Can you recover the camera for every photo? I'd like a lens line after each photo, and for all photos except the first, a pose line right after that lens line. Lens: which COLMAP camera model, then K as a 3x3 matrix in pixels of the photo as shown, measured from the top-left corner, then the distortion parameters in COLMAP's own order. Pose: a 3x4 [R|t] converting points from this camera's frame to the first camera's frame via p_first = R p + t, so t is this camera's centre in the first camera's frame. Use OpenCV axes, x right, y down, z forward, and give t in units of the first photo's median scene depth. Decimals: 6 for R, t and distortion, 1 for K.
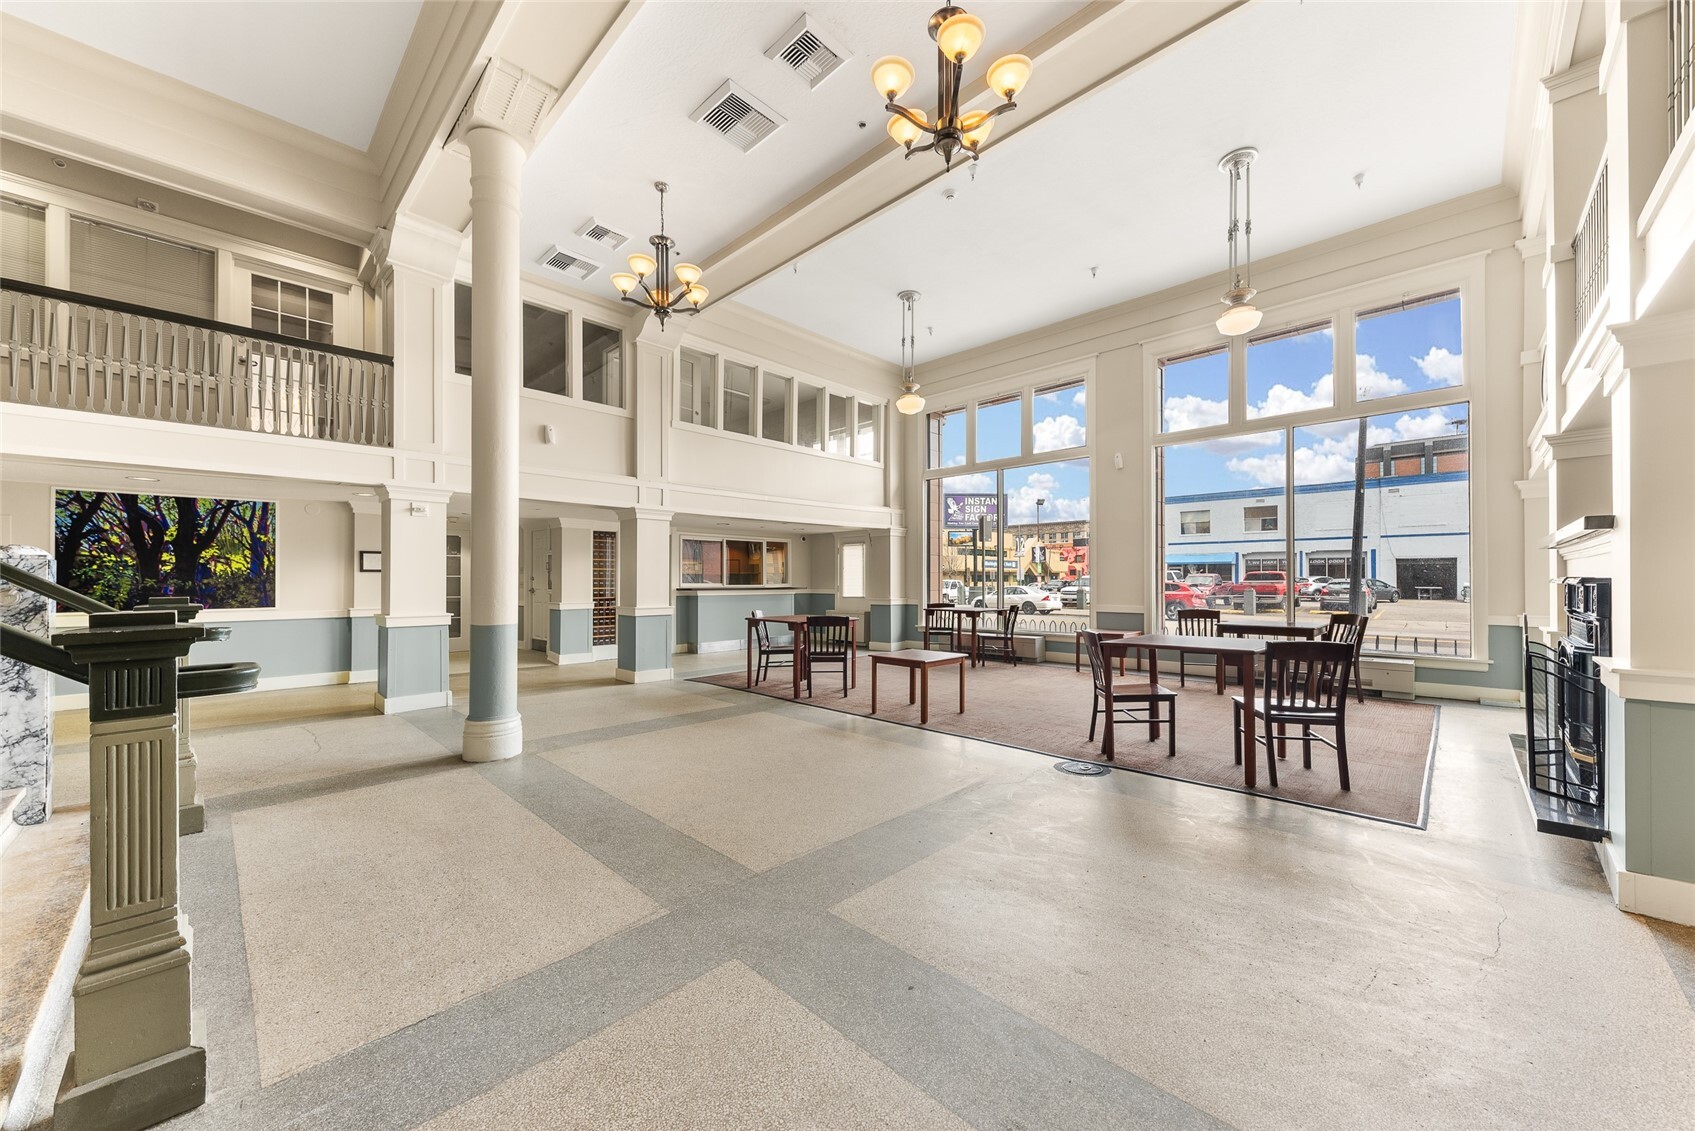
lens RADIAL K [[619.4, 0, 847.1], [0, 619.4, 572.8], [0, 0, 1]] dist [0.002527, -0.000232]
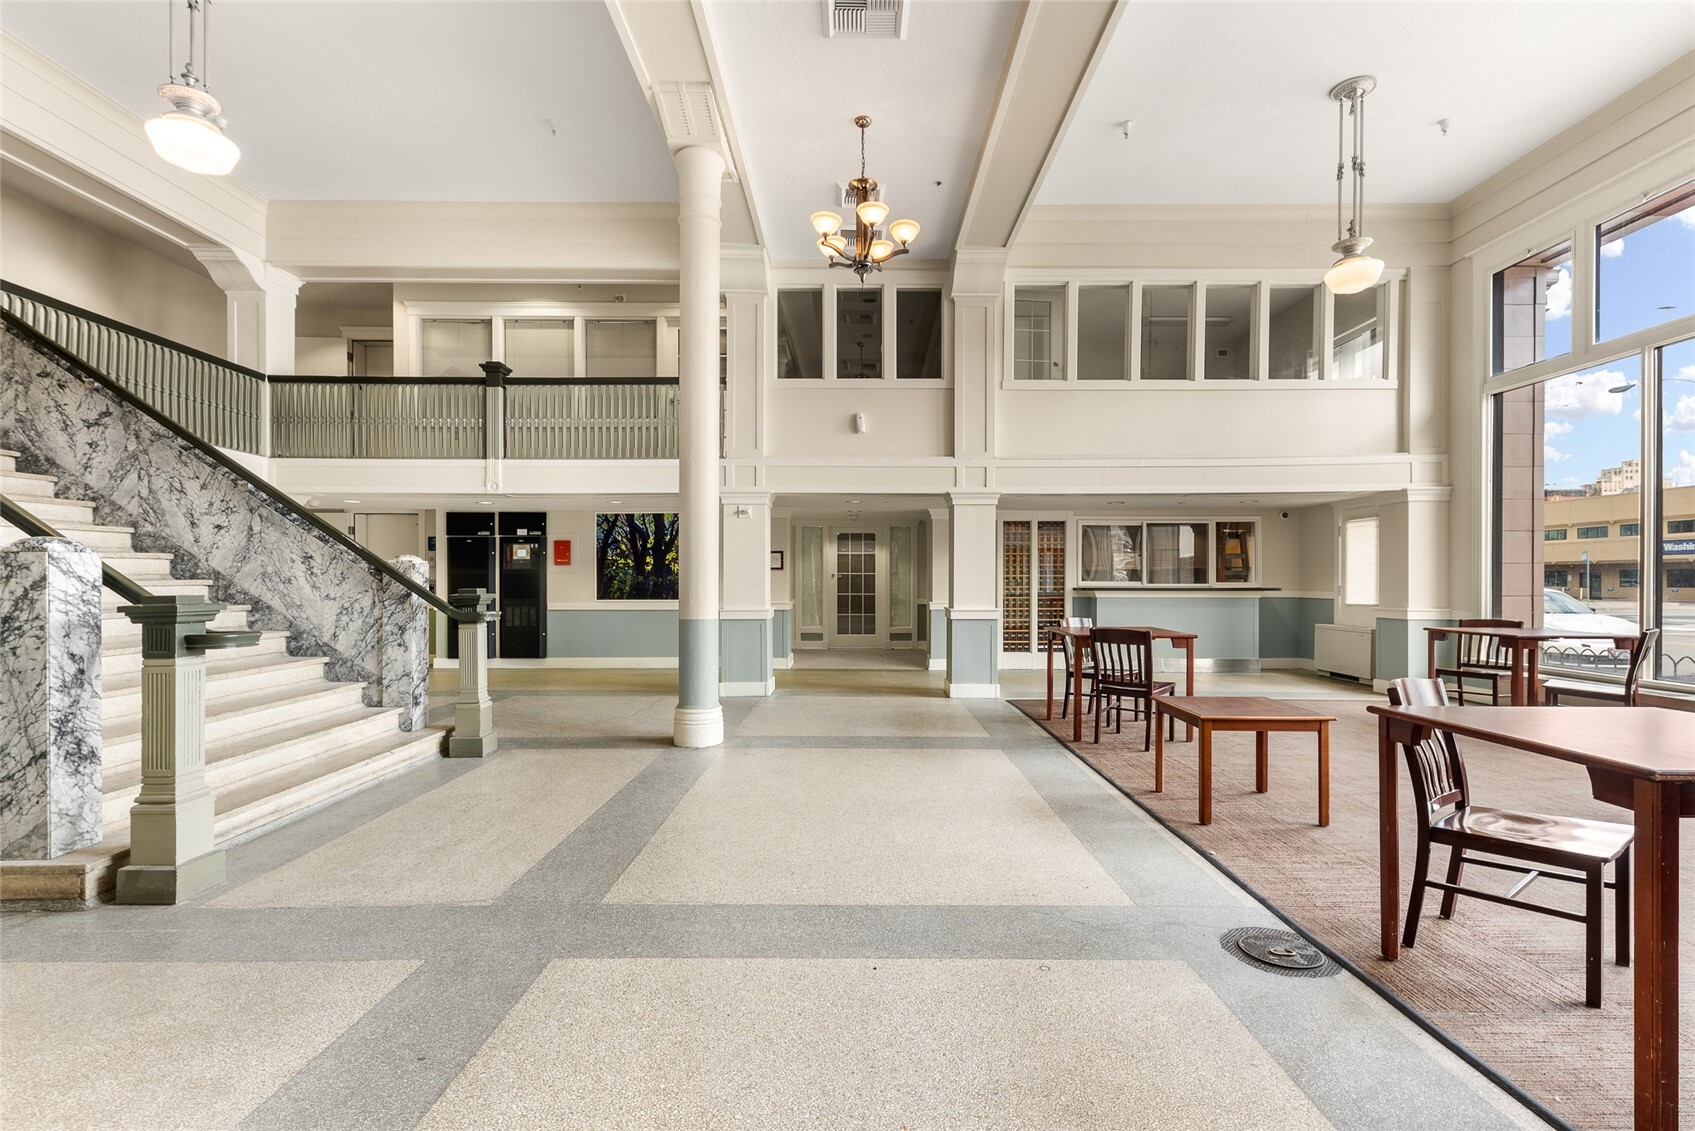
lens RADIAL K [[749.4, 0, 848.5], [0, 749.4, 576.4], [0, 0, 1]] dist [0.011892, 0.000324]
pose [[0.696507, -0.001176, -0.717549, 0.340208], [0.008195, 0.999946, 0.006316, 0.003575], [0.717503, -0.010279, 0.696479, 0.194344]]
